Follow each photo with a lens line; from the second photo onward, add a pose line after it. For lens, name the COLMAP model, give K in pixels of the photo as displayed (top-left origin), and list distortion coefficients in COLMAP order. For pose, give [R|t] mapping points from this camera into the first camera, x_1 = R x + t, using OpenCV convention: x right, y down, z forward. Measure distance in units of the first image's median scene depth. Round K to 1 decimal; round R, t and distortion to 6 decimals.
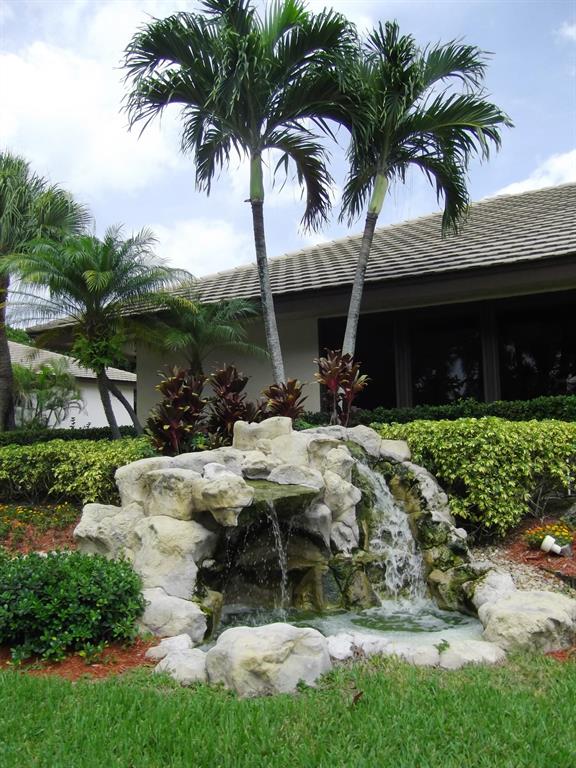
lens RADIAL K [[633.1, 0, 285.3], [0, 633.1, 386.9], [0, 0, 1]] dist [-0.028211, 0.003704]
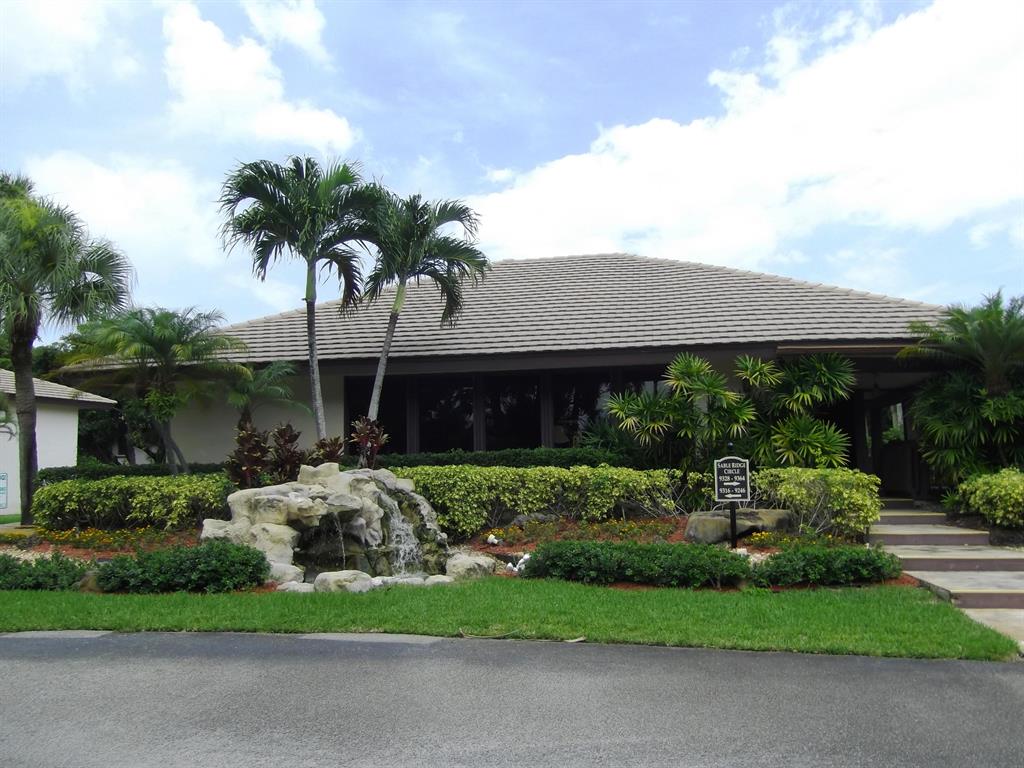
lens RADIAL K [[844.1, 0, 508.9], [0, 844.1, 382.2], [0, 0, 1]] dist [-0.028211, 0.003704]
pose [[0.955780, 0.038980, 0.291488, -0.209130], [-0.031012, 0.999010, -0.031909, -0.100288], [-0.292443, 0.021458, 0.956042, -1.127375]]
